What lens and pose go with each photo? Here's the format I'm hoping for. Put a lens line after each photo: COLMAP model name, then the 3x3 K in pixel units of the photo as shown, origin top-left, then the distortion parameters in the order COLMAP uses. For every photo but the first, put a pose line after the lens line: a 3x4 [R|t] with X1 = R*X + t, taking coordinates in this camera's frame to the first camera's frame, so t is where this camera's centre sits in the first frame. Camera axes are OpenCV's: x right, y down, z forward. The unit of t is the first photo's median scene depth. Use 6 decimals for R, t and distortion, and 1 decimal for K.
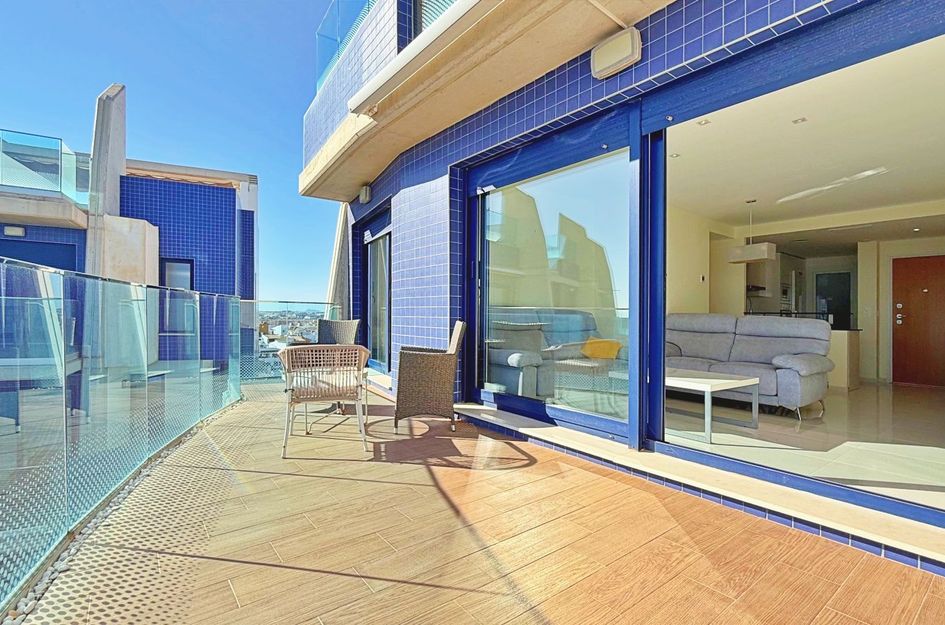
lens RADIAL K [[452.5, 0, 476.0], [0, 452.5, 310.5], [0, 0, 1]] dist [0.001316, -0.001086]
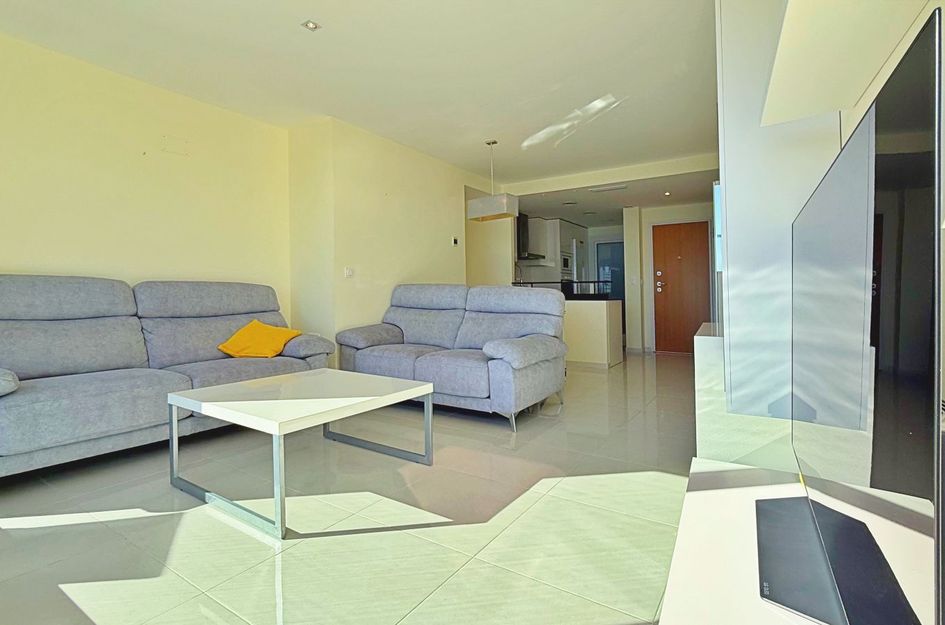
lens RADIAL K [[452.5, 0, 471.9], [0, 452.5, 281.5], [0, 0, 1]] dist [0.001316, -0.001086]
pose [[0.949953, -0.016552, 0.311954, 0.307981], [0.019725, 0.999781, -0.007019, 0.008123], [-0.311769, 0.012821, 0.950071, 0.244356]]
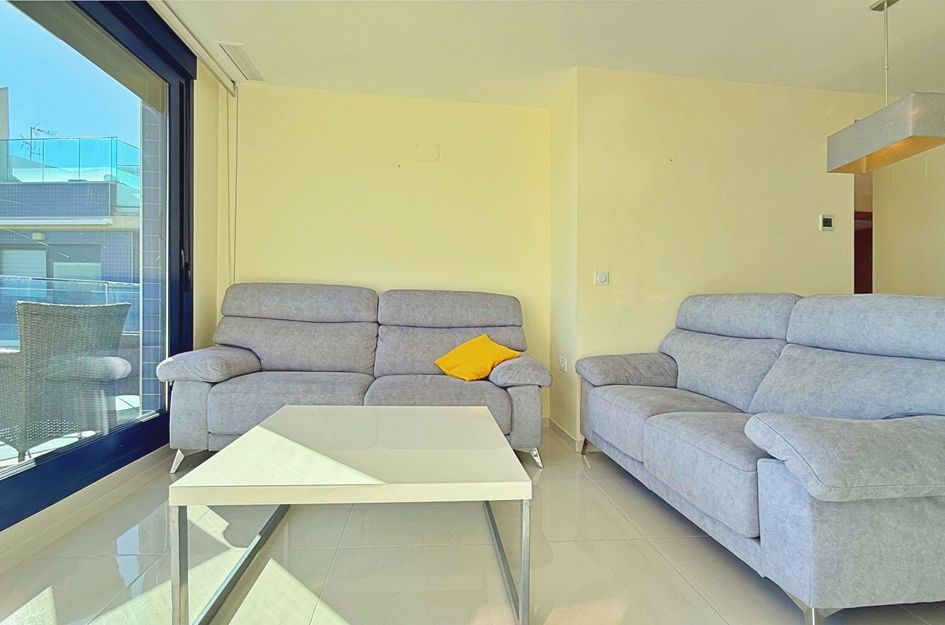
lens RADIAL K [[452.5, 0, 470.6], [0, 452.5, 308.4], [0, 0, 1]] dist [0.001316, -0.001086]
pose [[0.854177, -0.000934, -0.519981, 0.481123], [-0.000325, 0.999997, -0.002329, 0.020541], [0.519982, 0.002159, 0.854175, 0.459591]]
